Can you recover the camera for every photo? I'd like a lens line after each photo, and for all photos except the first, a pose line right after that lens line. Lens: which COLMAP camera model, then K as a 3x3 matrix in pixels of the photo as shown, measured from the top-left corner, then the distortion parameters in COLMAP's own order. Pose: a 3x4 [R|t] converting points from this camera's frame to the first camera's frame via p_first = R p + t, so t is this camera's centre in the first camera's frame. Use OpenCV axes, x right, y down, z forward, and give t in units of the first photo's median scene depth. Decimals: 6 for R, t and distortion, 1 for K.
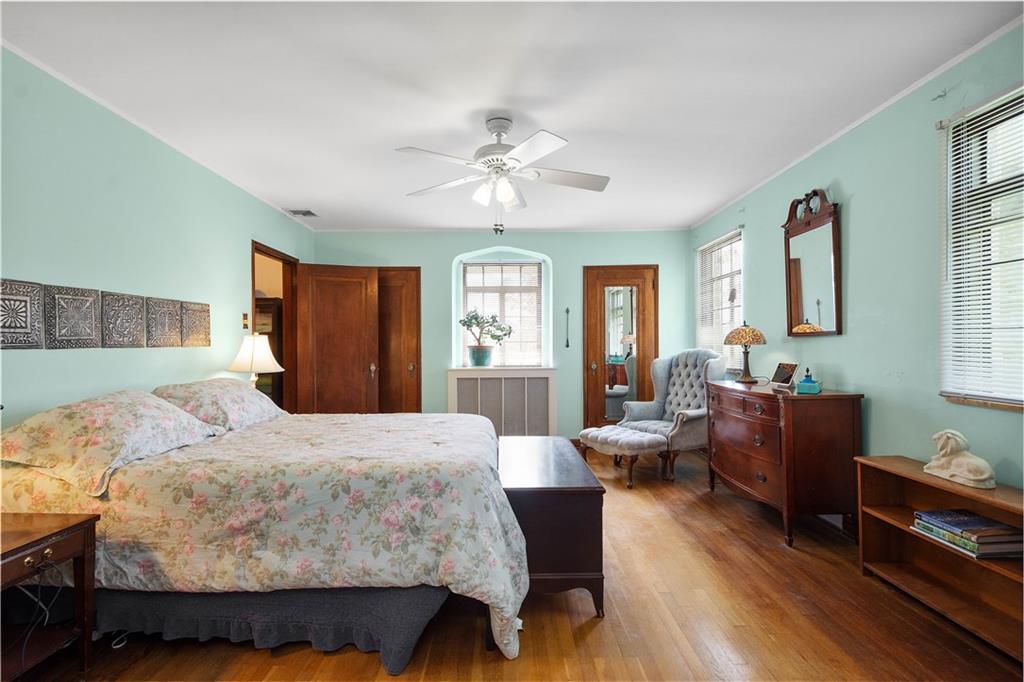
lens RADIAL K [[495.7, 0, 512.7], [0, 495.7, 341.5], [0, 0, 1]] dist [0.000376, 0.000017]
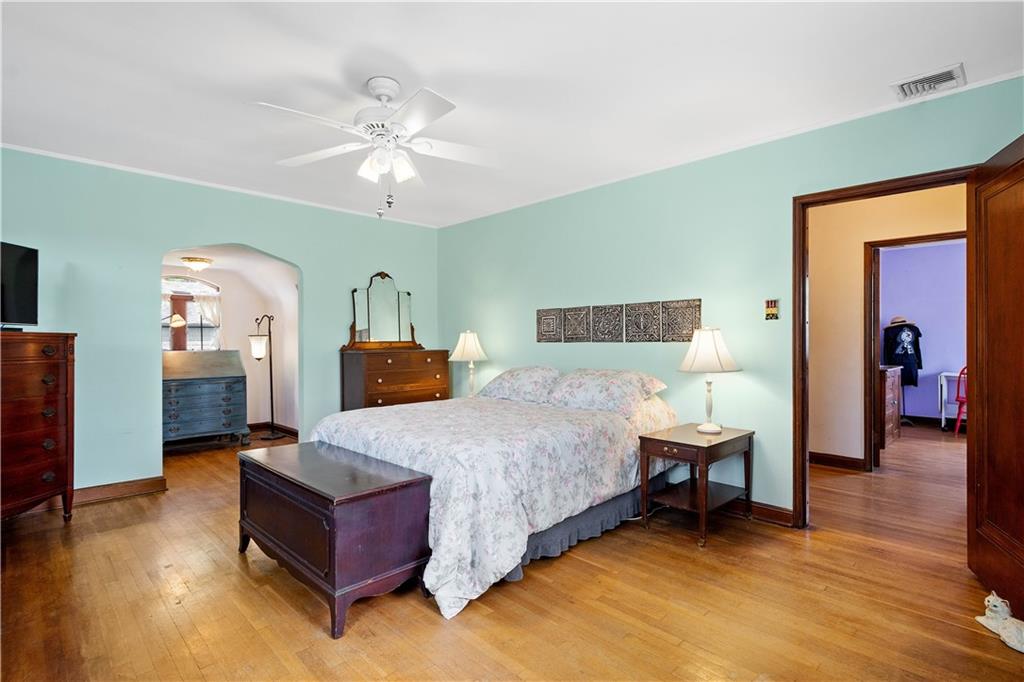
lens RADIAL K [[495.7, 0, 512.5], [0, 495.7, 342.3], [0, 0, 1]] dist [0.000376, 0.000017]
pose [[-0.717737, 0.004227, -0.696301, 0.426155], [0.004955, 0.999987, 0.000964, 0.010310], [0.696297, -0.002758, -0.717749, 1.826928]]
